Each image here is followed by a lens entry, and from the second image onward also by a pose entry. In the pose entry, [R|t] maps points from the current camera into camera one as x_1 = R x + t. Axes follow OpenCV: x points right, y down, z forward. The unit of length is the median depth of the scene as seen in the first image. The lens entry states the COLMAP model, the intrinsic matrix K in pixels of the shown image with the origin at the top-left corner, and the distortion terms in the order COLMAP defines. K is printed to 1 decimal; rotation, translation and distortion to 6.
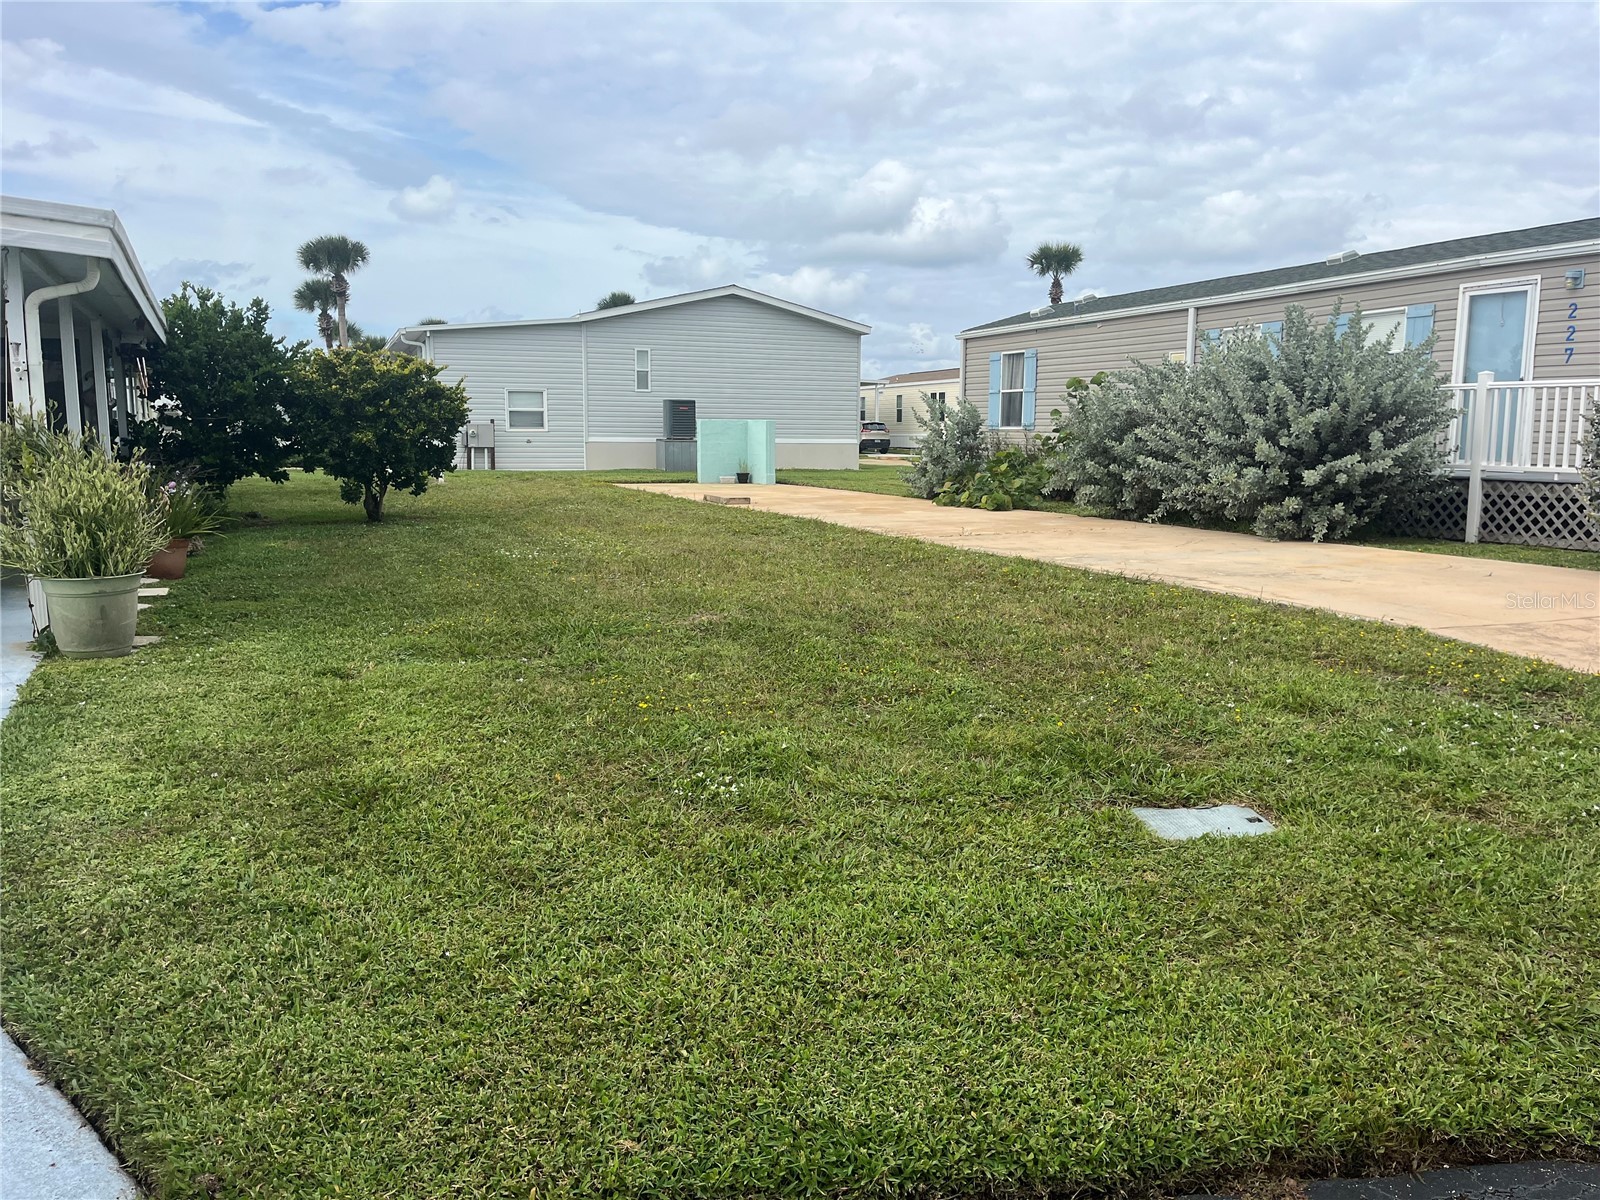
lens RADIAL K [[1213.9, 0, 800.0], [0, 1213.9, 600.0], [0, 0, 1]] dist [0.064690, -0.069457]
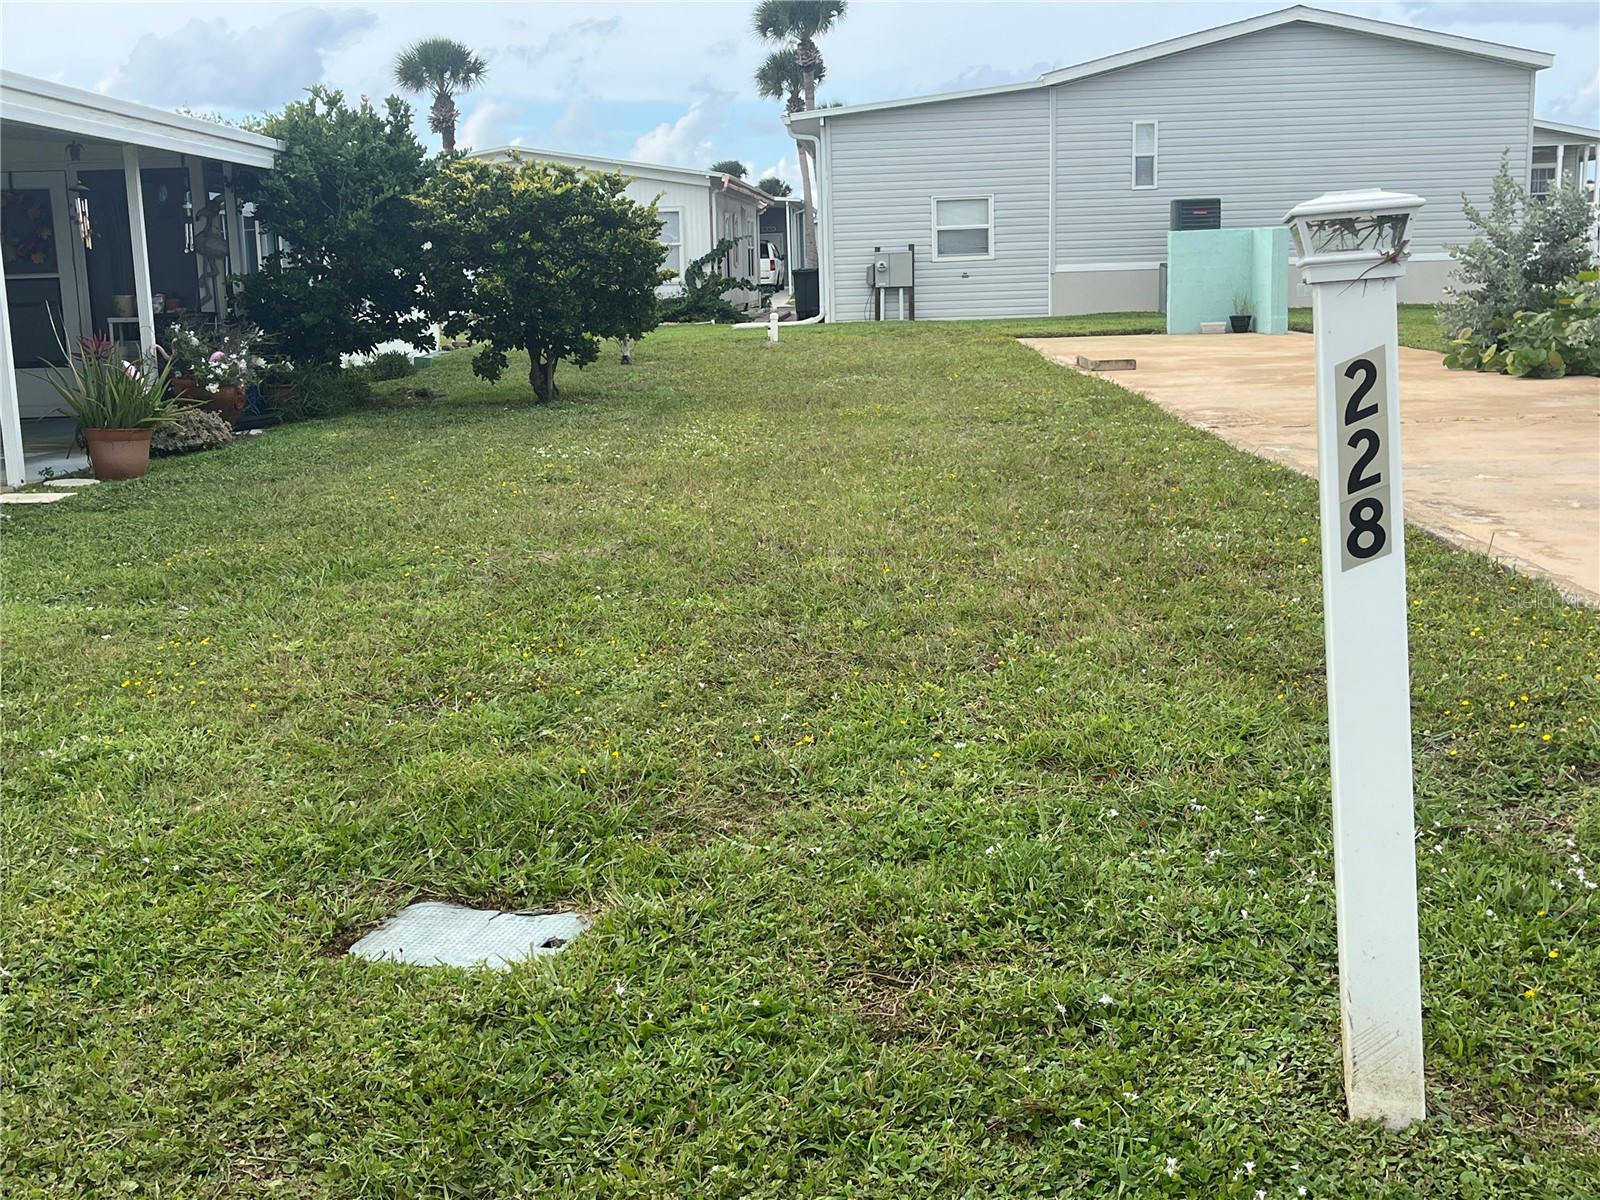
lens RADIAL K [[1837.5, 0, 800.0], [0, 1837.5, 600.0], [0, 0, 1]] dist [0.130845, -0.278322]
pose [[0.910619, 0.042855, -0.411018, 0.120678], [-0.022636, 0.998288, 0.053936, -0.005165], [0.412626, -0.039811, 0.910030, 0.035584]]
